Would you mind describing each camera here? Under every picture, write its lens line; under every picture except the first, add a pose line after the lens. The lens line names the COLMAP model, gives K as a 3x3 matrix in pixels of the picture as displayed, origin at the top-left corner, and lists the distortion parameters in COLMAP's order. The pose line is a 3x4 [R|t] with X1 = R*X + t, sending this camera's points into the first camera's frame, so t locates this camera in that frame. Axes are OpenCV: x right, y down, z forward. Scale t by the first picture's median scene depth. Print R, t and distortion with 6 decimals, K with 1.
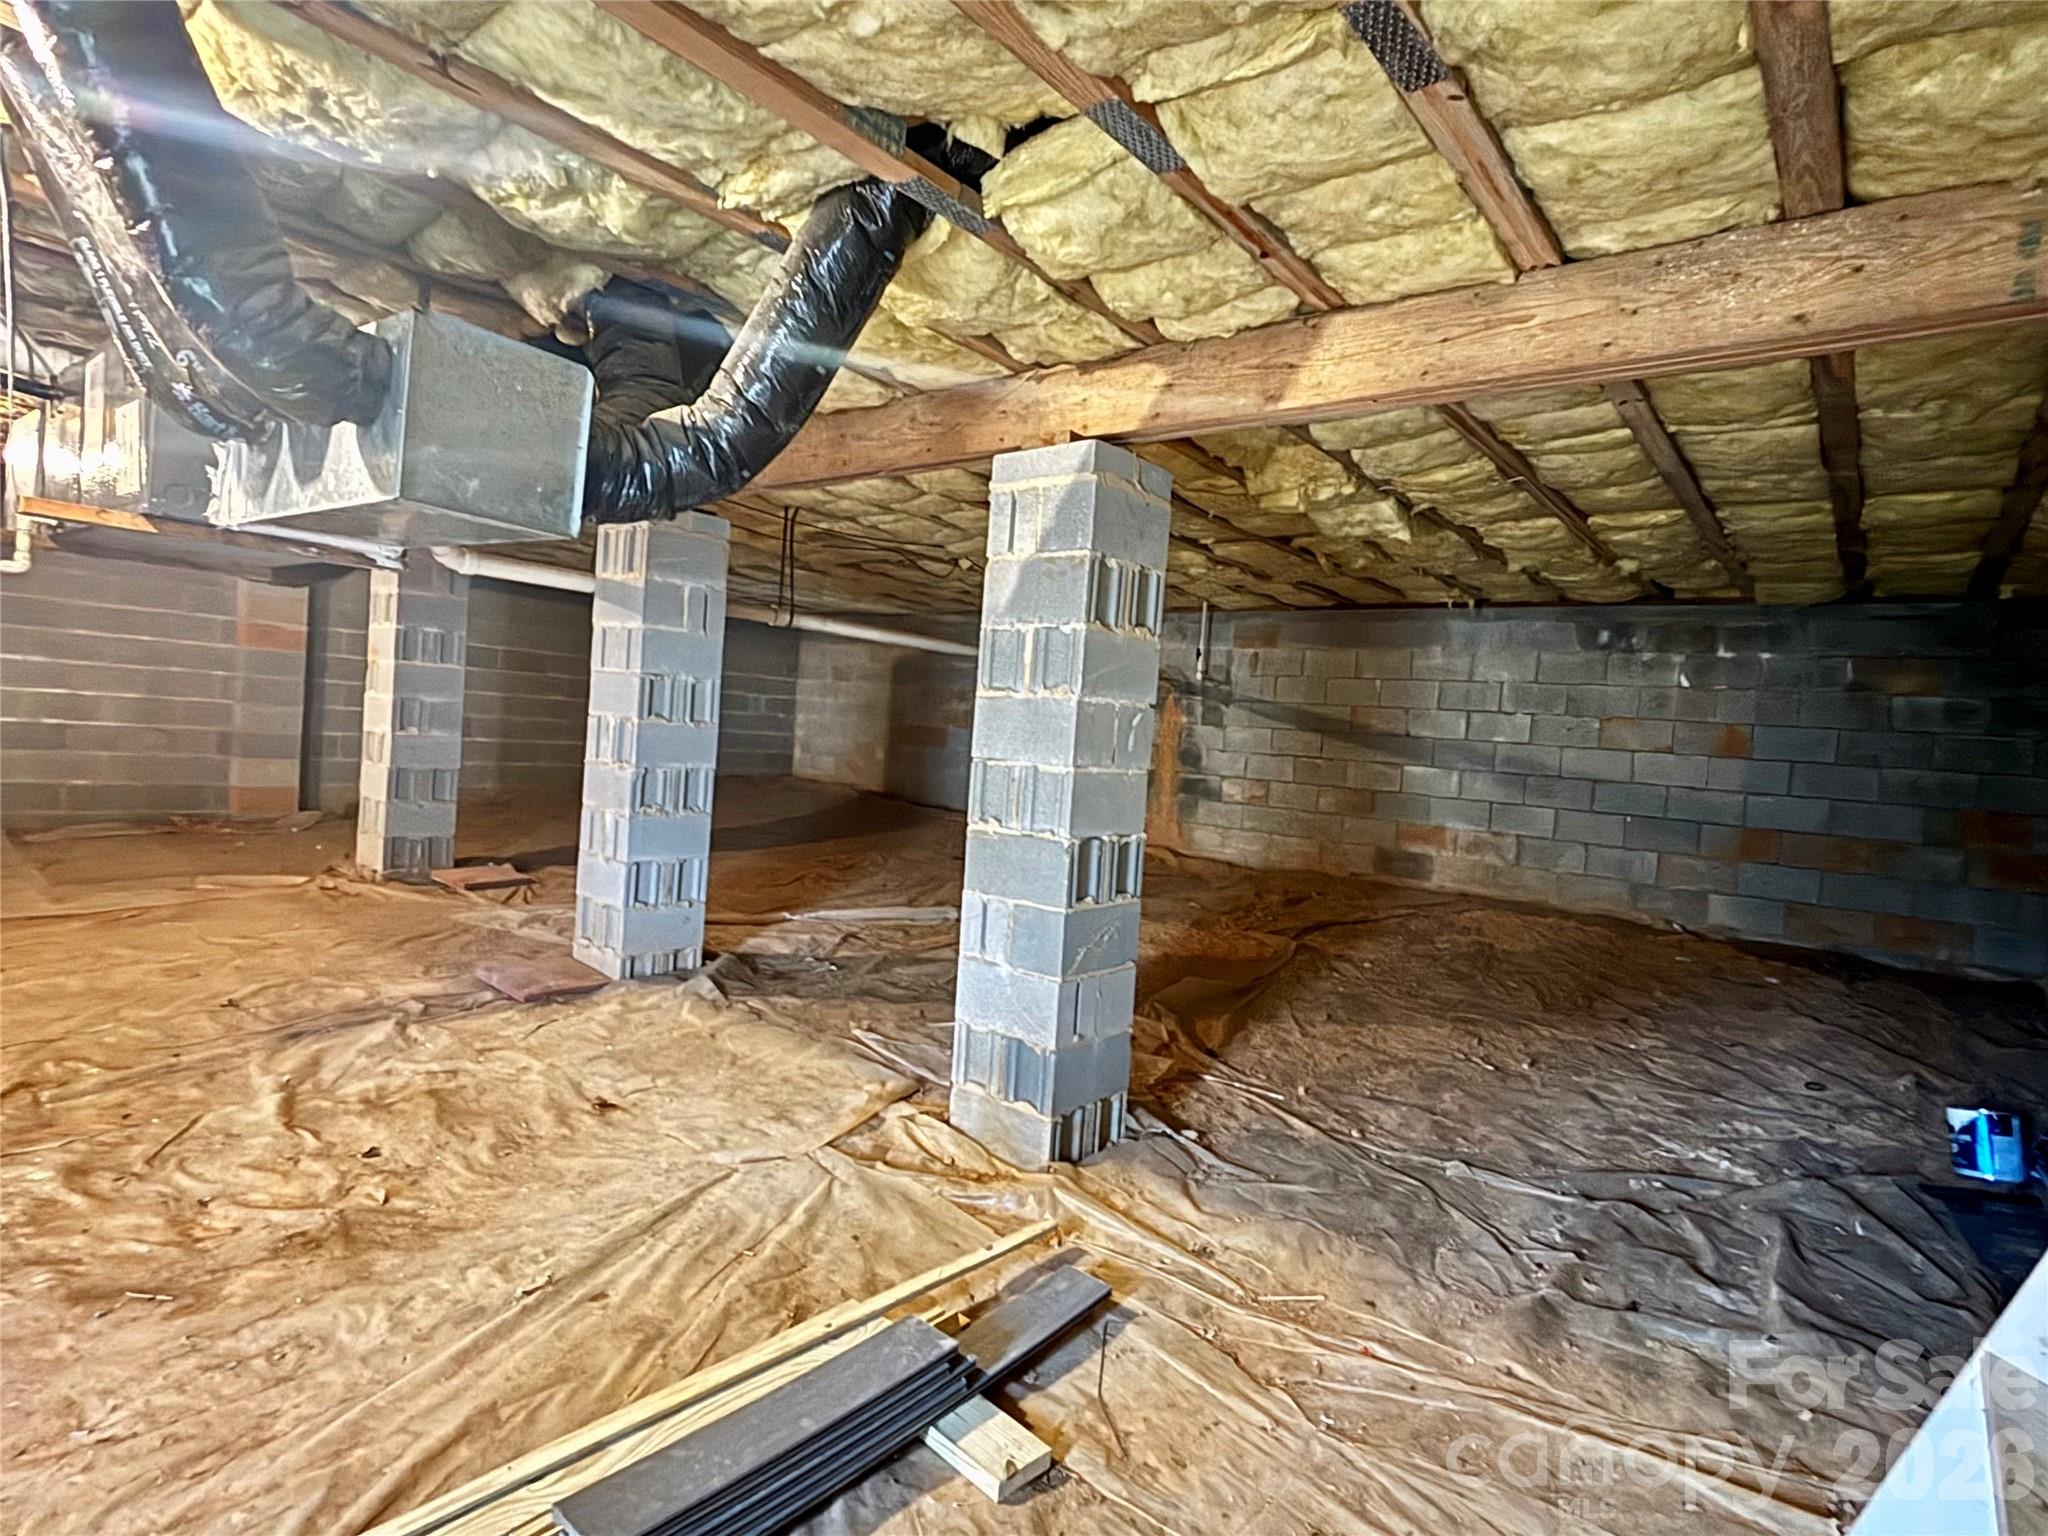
lens RADIAL K [[1046.6, 0, 1019.4], [0, 1046.6, 771.3], [0, 0, 1]] dist [0.000112, 0.000044]
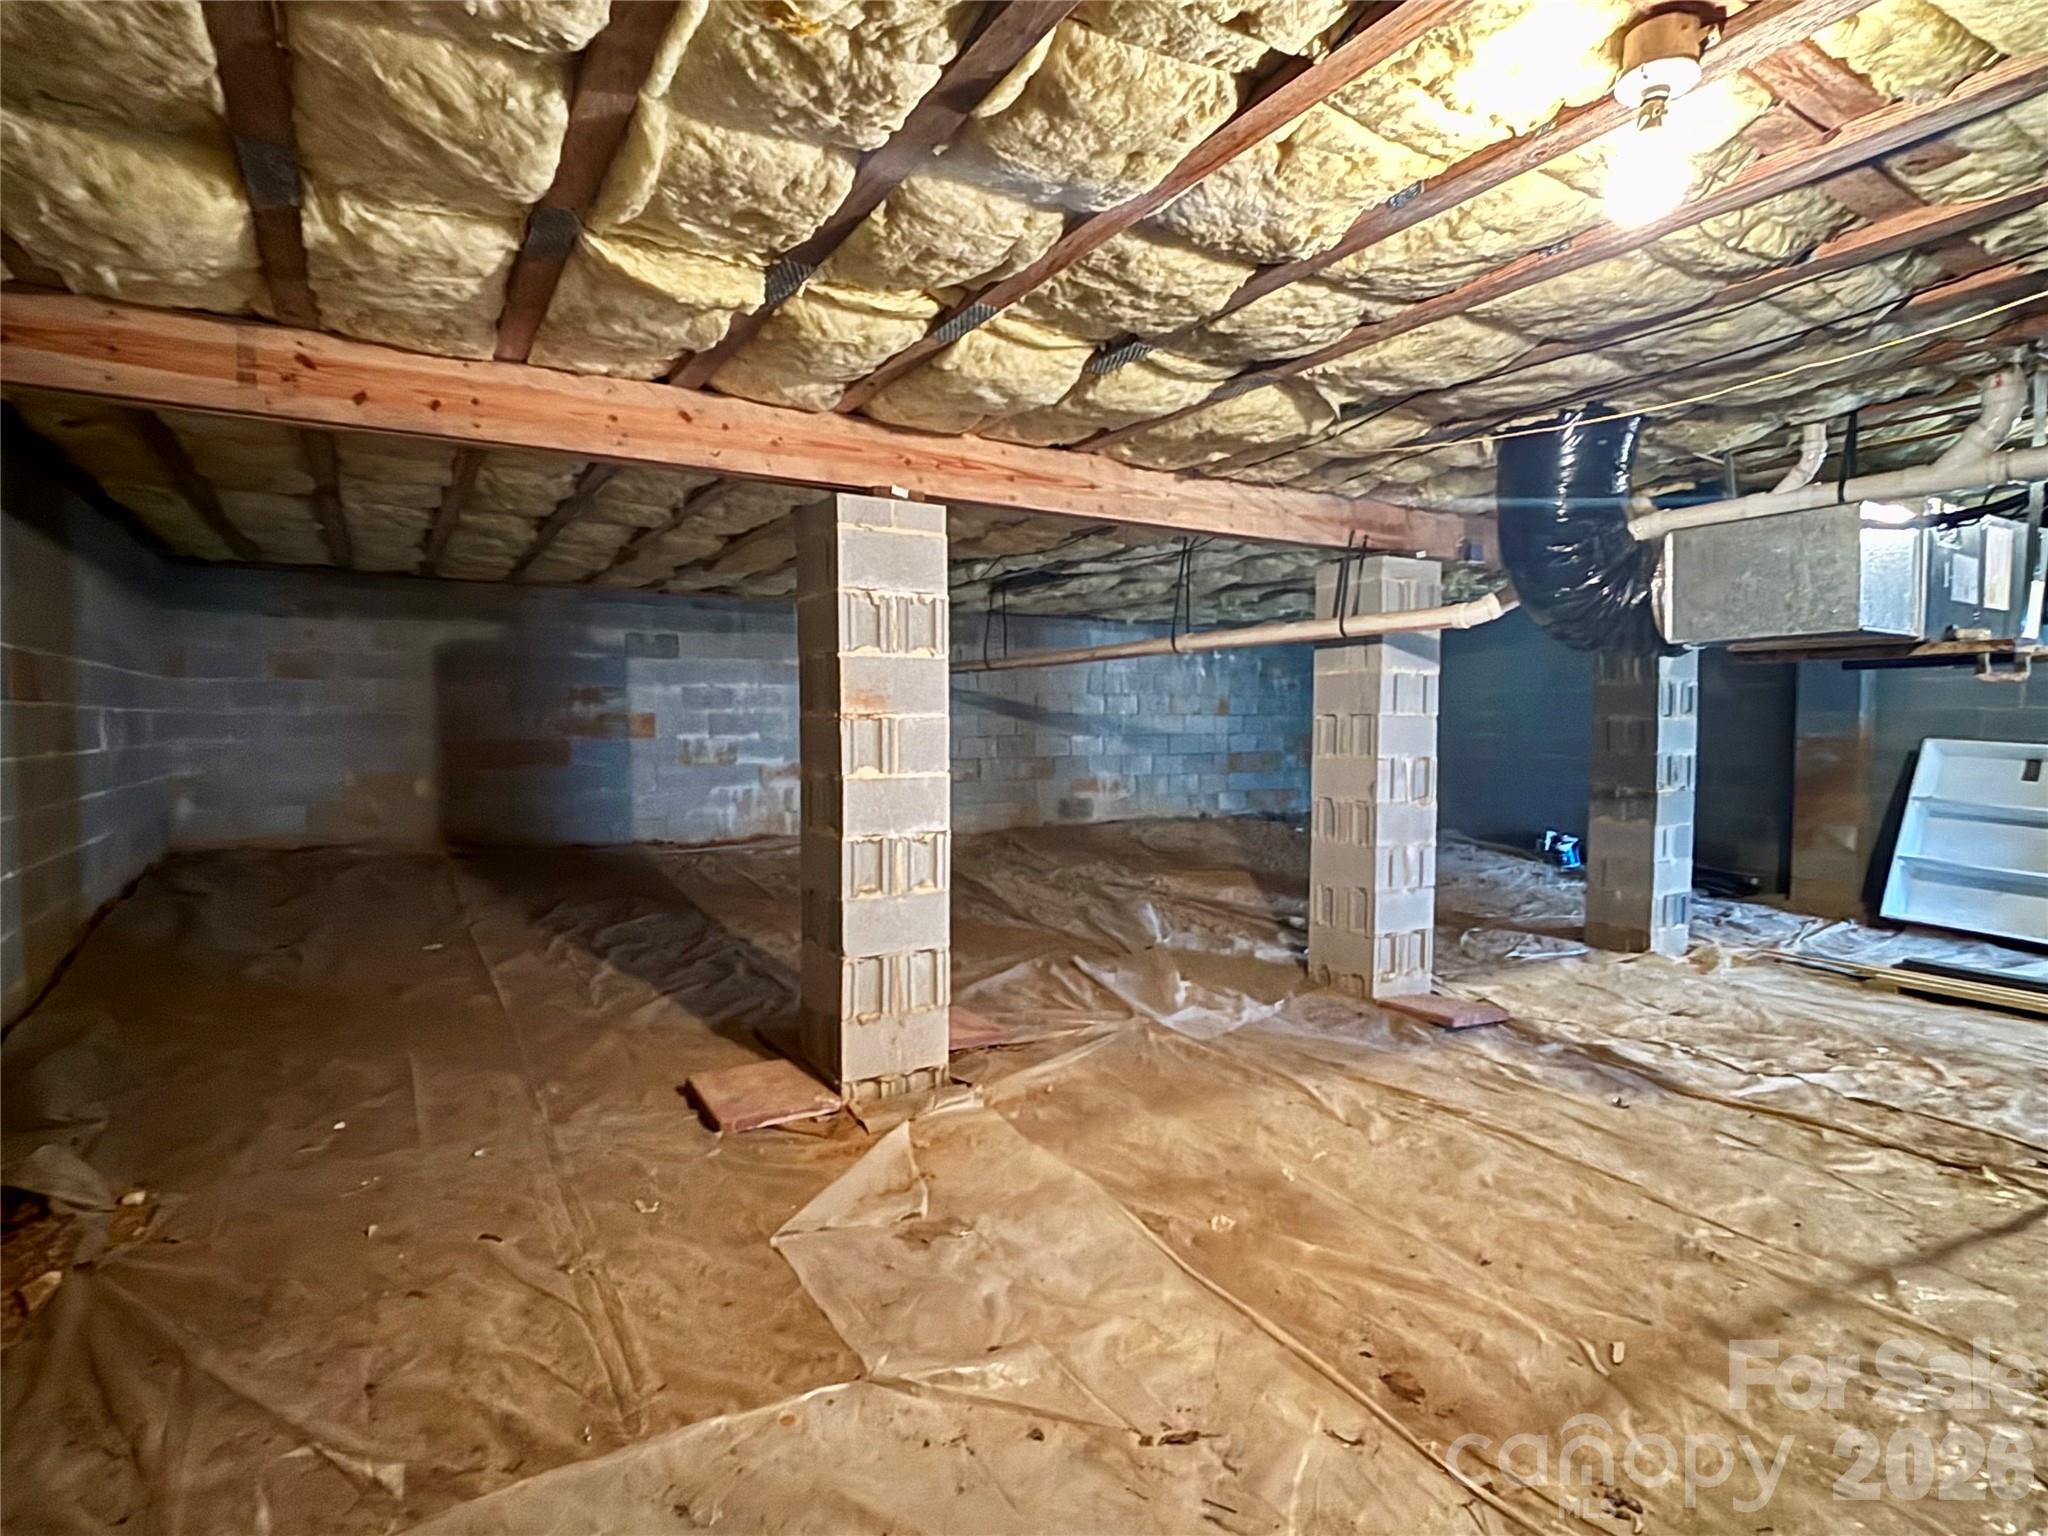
lens RADIAL K [[1046.6, 0, 1019.4], [0, 1046.6, 771.3], [0, 0, 1]] dist [0.000112, 0.000044]
pose [[0.334188, -0.120685, 0.934748, -0.966247], [0.063987, 0.992385, 0.105250, -0.111717], [-0.940332, 0.024639, 0.339366, 0.644785]]
